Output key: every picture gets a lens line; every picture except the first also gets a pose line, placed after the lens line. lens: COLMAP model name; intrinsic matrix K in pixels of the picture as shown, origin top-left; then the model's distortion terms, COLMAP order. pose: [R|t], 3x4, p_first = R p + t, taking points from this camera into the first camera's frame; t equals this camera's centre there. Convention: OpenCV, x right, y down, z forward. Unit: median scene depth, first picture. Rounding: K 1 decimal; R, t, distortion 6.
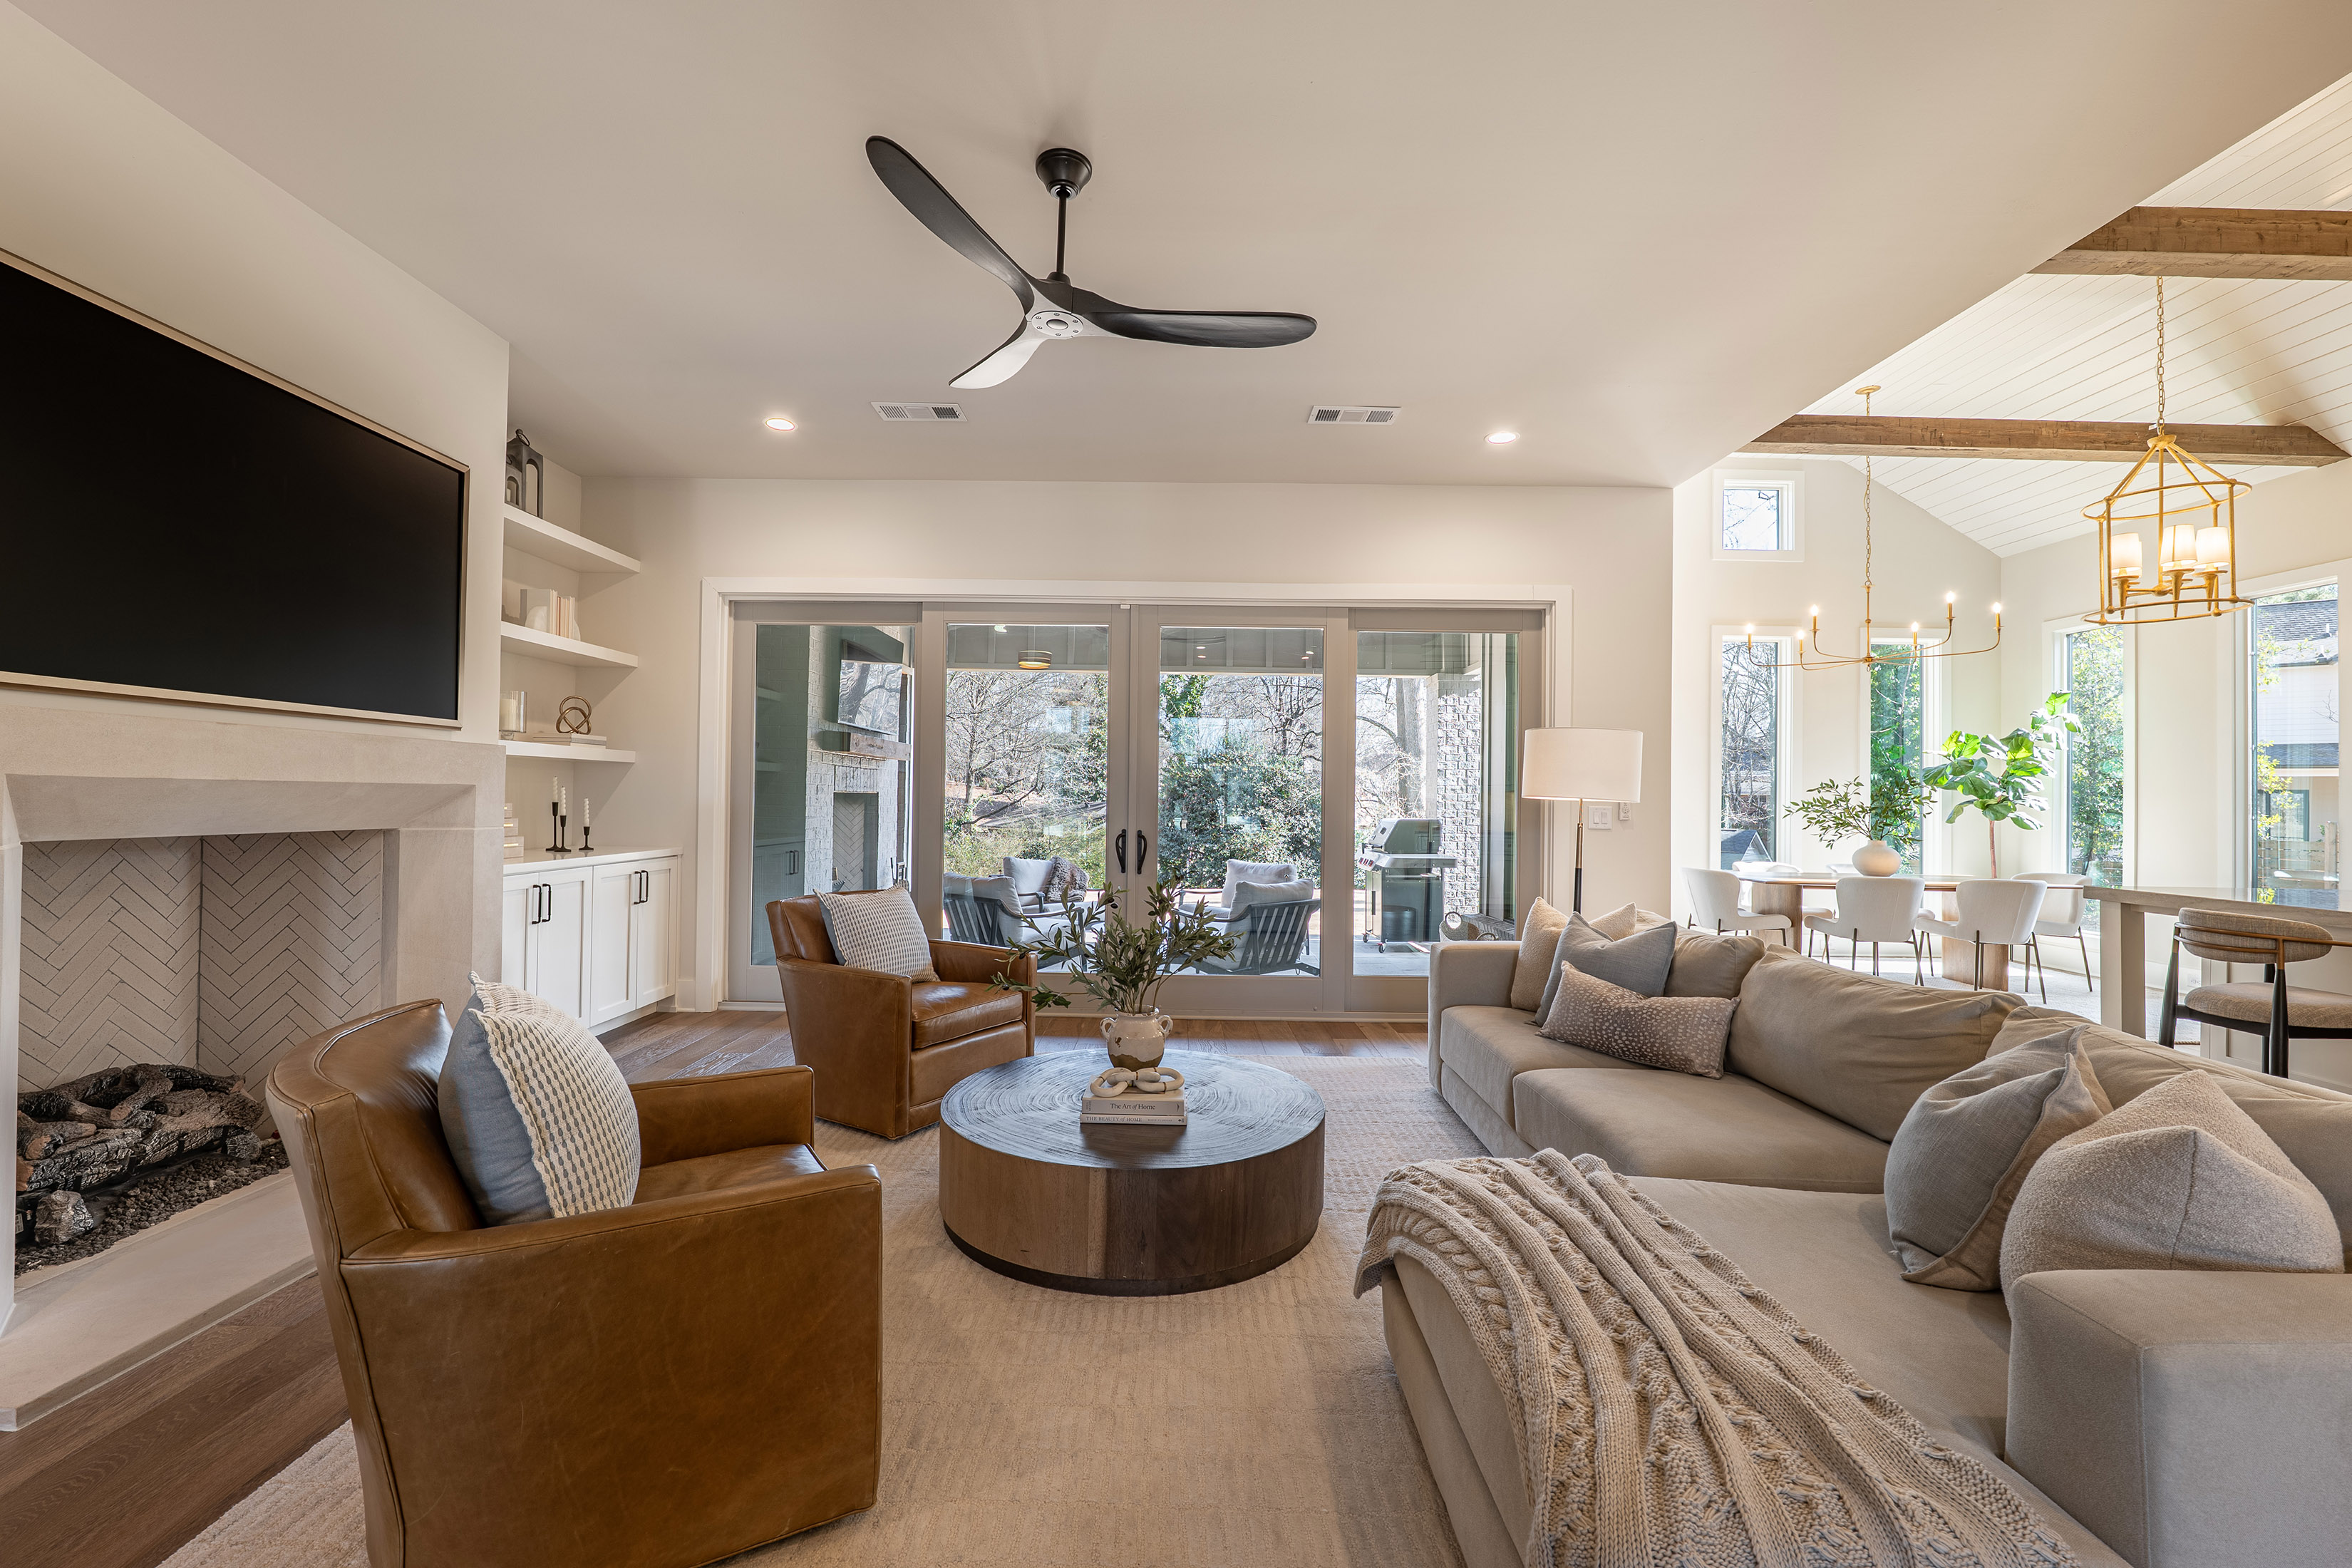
lens RADIAL K [[955.5, 0, 1177.3], [0, 955.5, 789.8], [0, 0, 1]] dist [-0.006752, 0.000703]
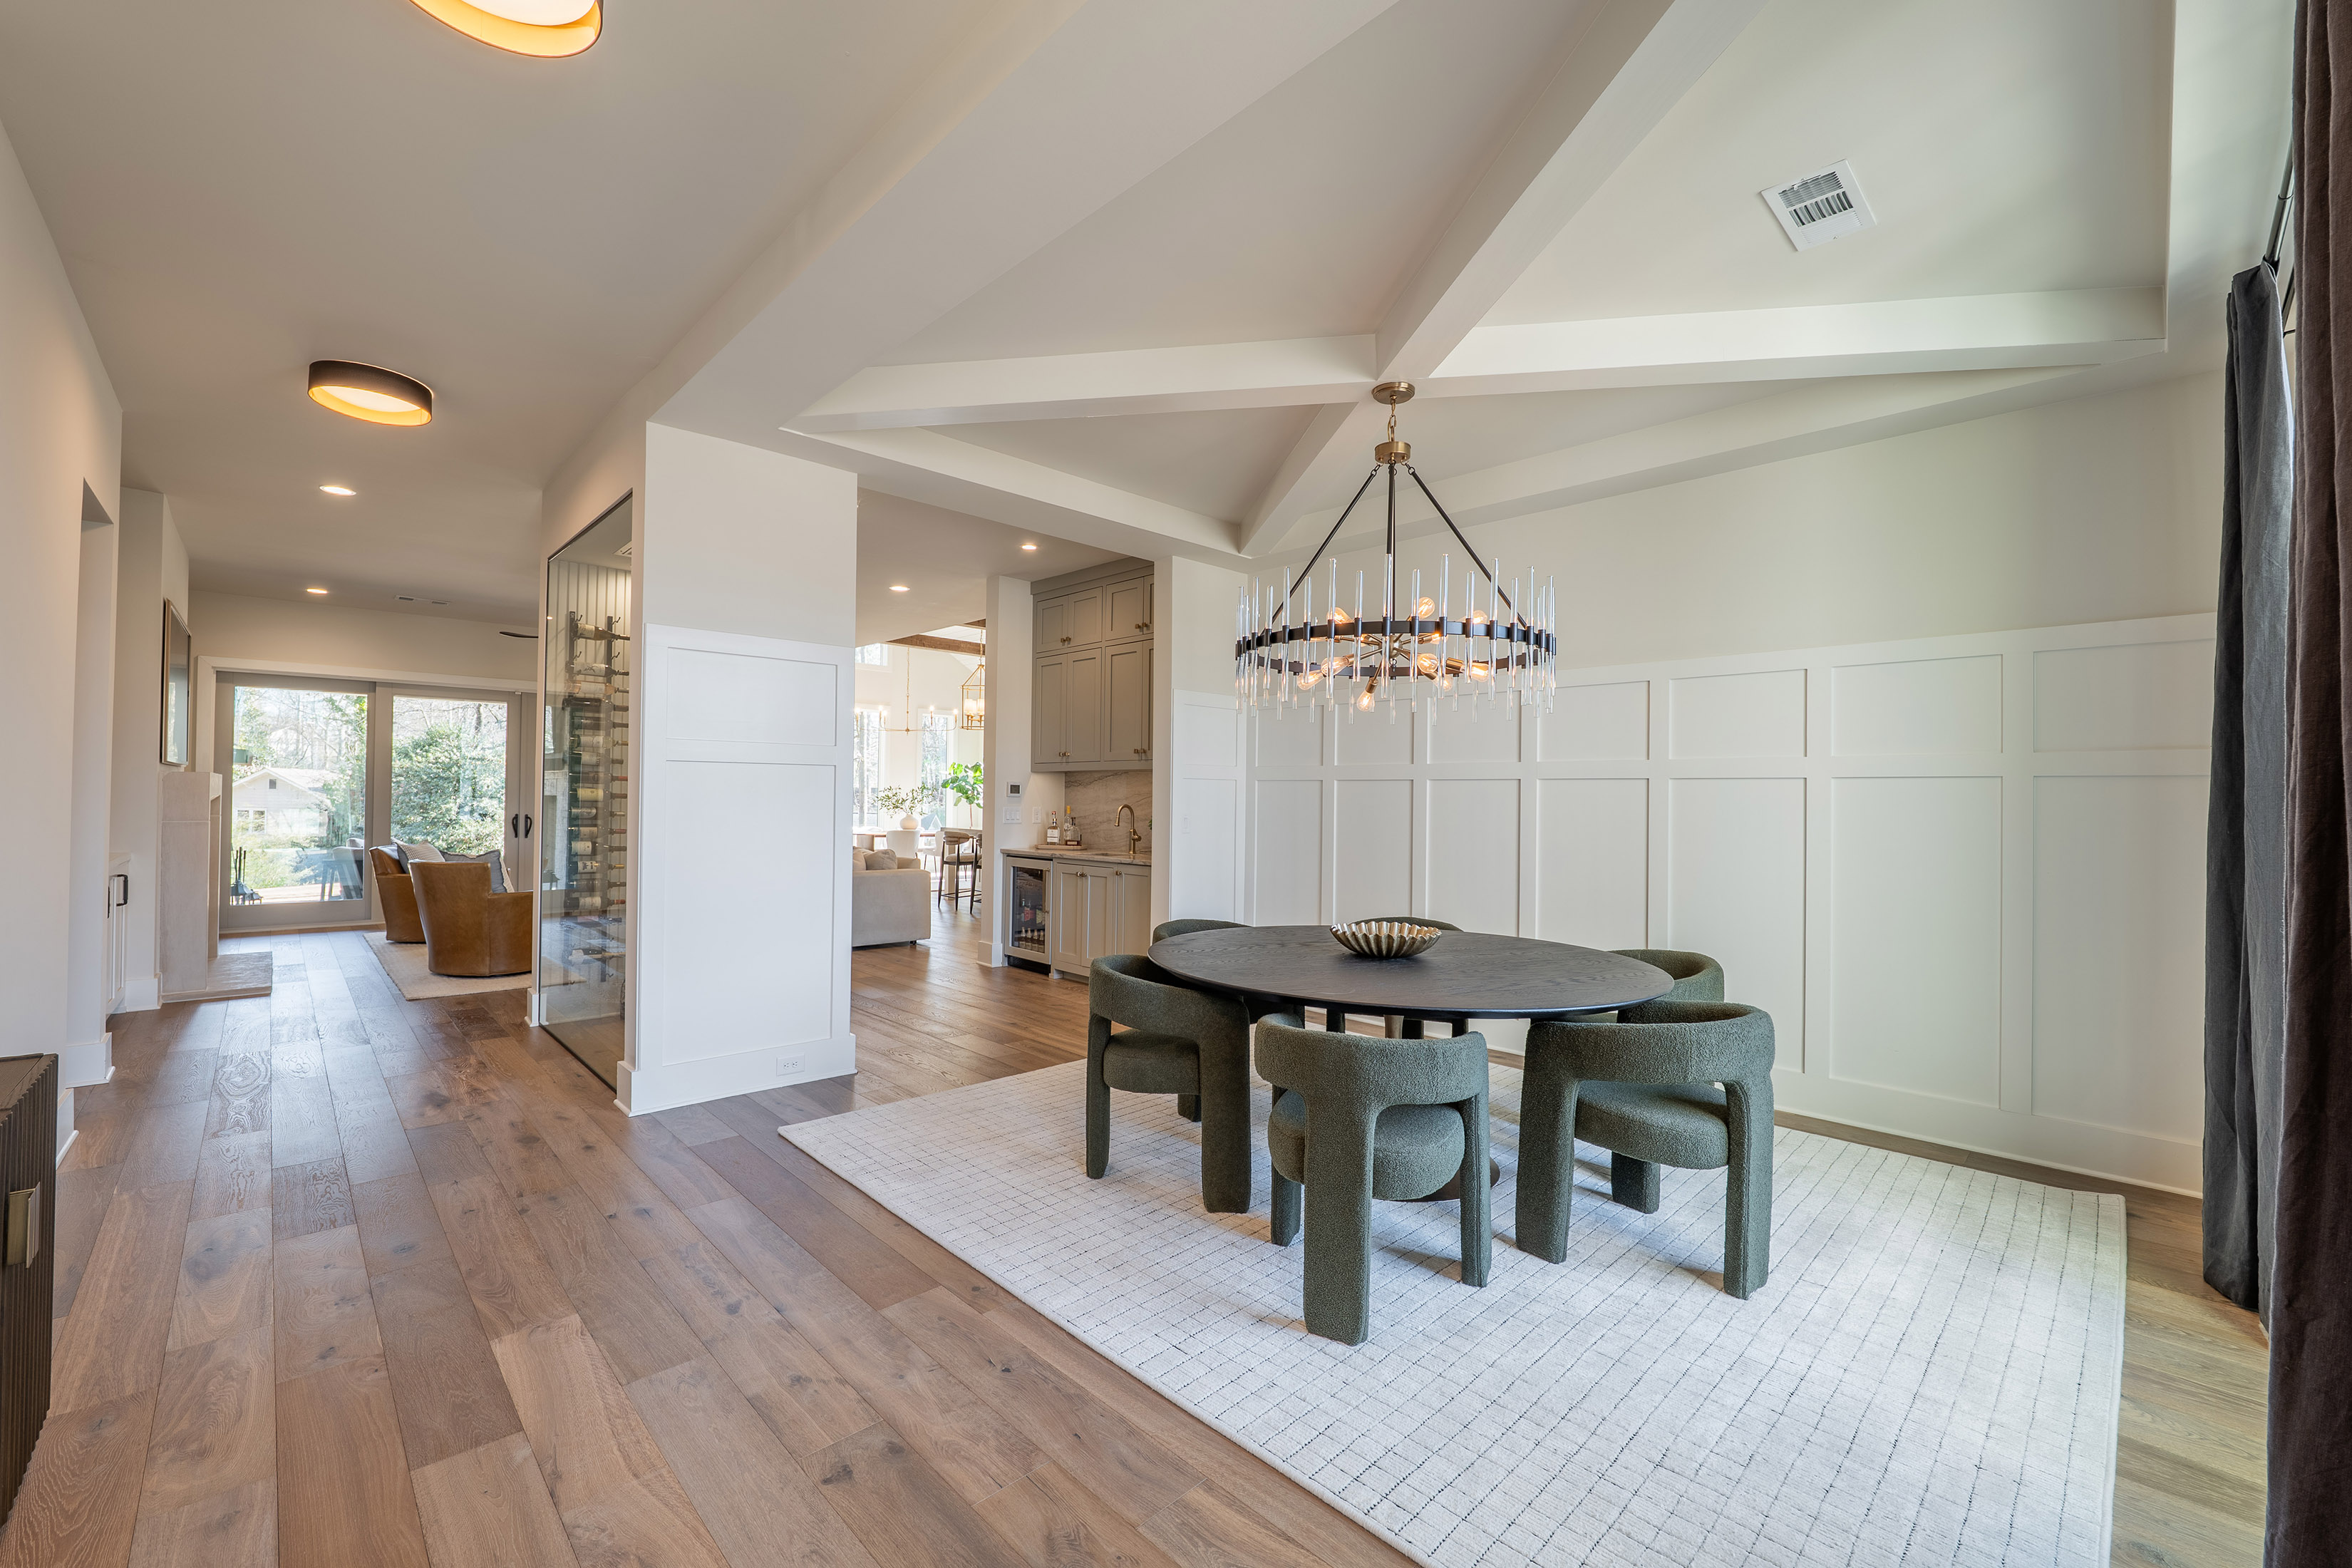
lens RADIAL K [[955.5, 0, 1186.6], [0, 955.5, 782.5], [0, 0, 1]] dist [-0.006752, 0.000703]
pose [[0.719036, 0.005965, 0.694948, -0.296677], [-0.010077, 0.999948, 0.001844, -0.027111], [-0.694900, -0.008329, 0.719058, -0.912496]]
